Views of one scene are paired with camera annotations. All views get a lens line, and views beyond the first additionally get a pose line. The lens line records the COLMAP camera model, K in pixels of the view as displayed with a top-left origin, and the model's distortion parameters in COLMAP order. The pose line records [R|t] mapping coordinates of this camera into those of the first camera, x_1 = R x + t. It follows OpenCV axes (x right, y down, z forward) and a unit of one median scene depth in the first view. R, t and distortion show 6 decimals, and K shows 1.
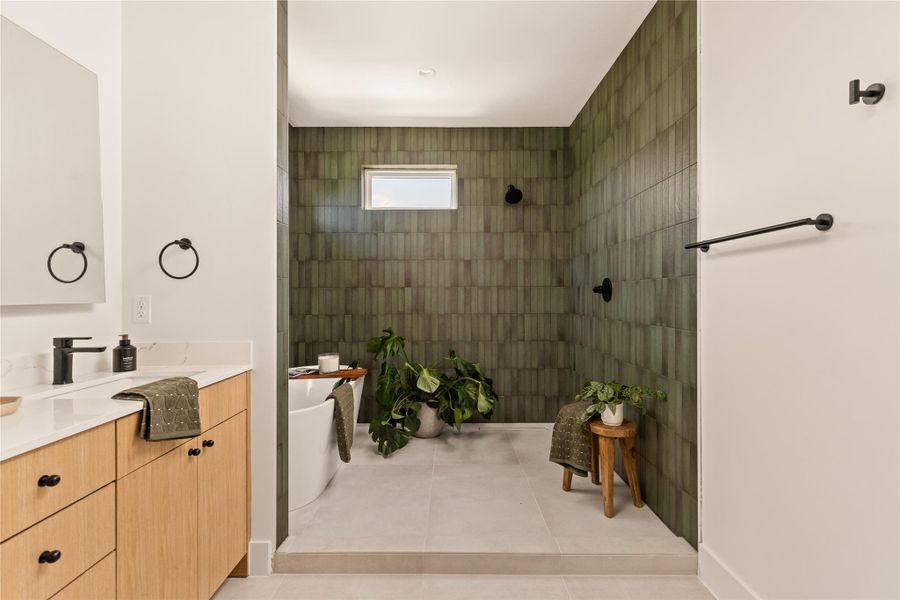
lens RADIAL K [[422.4, 0, 452.8], [0, 422.4, 301.5], [0, 0, 1]] dist [0.000100, 0.000096]
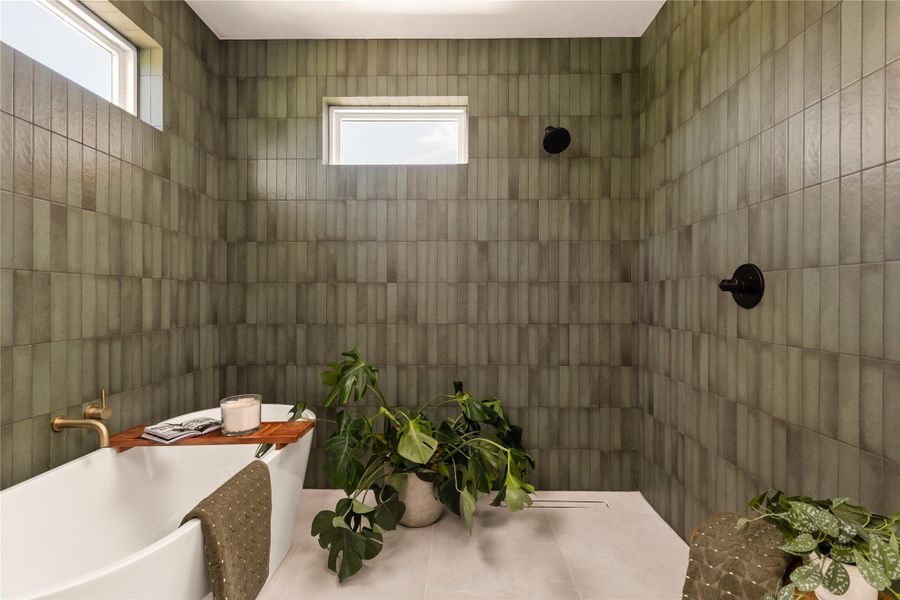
lens RADIAL K [[422.4, 0, 452.8], [0, 422.4, 301.5], [0, 0, 1]] dist [0.000100, 0.000096]
pose [[0.999879, 0.004914, -0.014783, -0.001851], [-0.004977, 0.999979, -0.004214, -0.002313], [0.014762, 0.004287, 0.999882, 0.345727]]
